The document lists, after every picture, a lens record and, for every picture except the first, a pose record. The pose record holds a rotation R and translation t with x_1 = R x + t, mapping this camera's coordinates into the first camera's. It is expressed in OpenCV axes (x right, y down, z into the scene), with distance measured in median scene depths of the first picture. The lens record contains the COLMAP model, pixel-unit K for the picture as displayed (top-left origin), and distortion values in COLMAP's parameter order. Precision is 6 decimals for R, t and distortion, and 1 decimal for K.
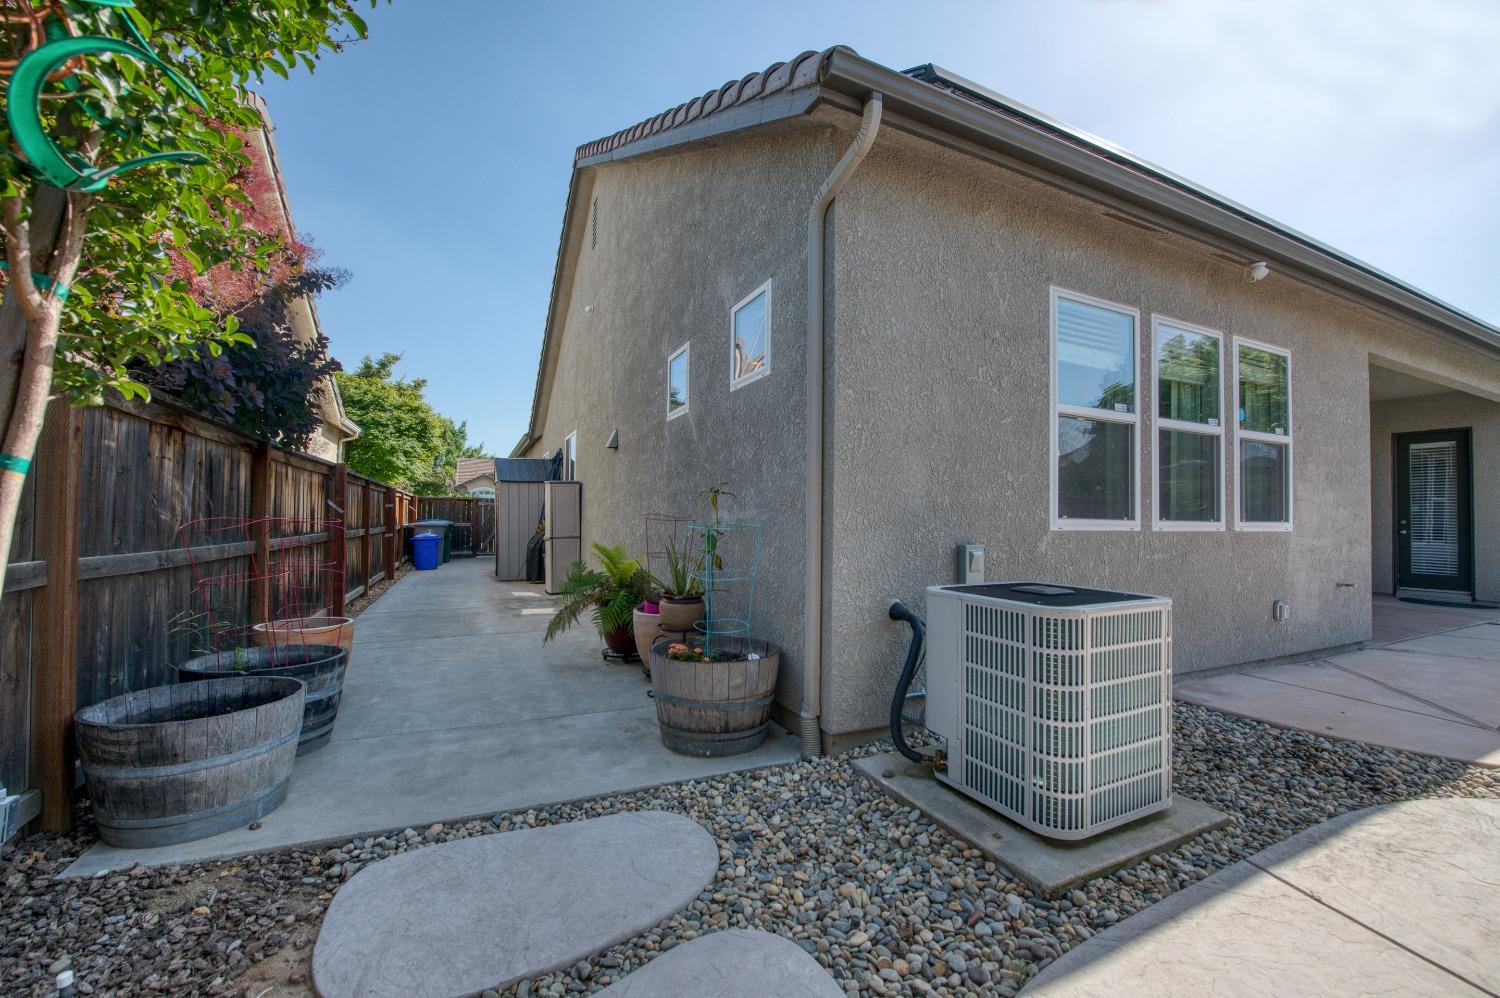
lens RADIAL K [[600.7, 0, 747.8], [0, 600.7, 511.4], [0, 0, 1]] dist [-0.009760, -0.000055]
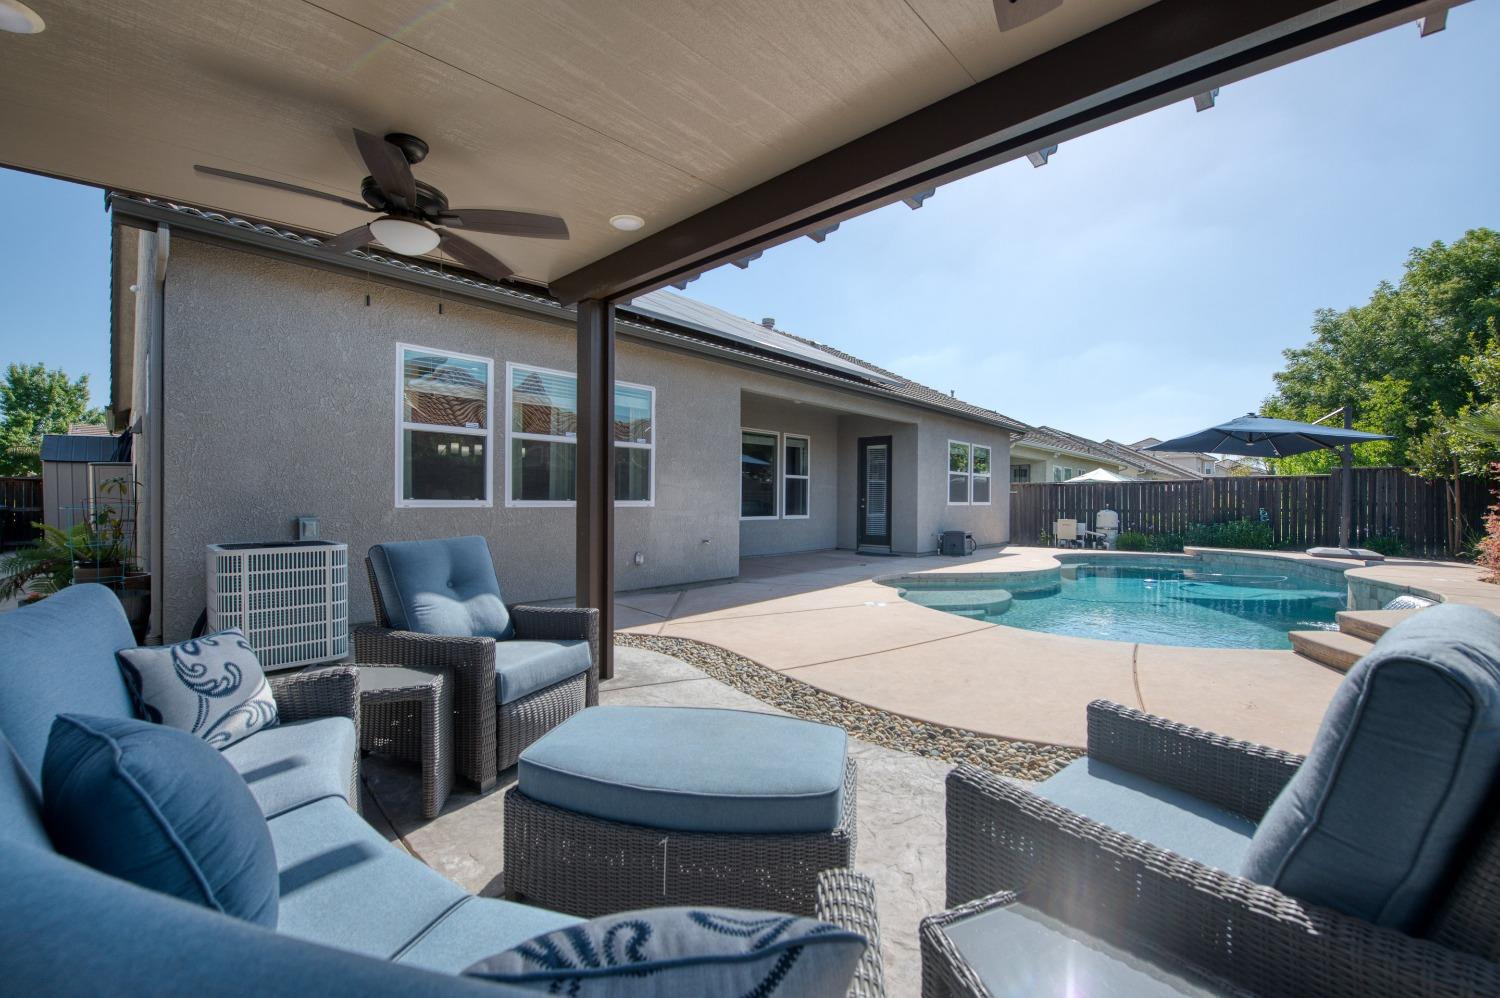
lens RADIAL K [[611.1, 0, 748.0], [0, 611.1, 505.8], [0, 0, 1]] dist [-0.013596, -0.000151]
pose [[0.929563, -0.010927, 0.368501, 0.694915], [0.002128, 0.999703, 0.024277, -0.007135], [-0.368657, -0.021783, 0.929310, -0.671457]]
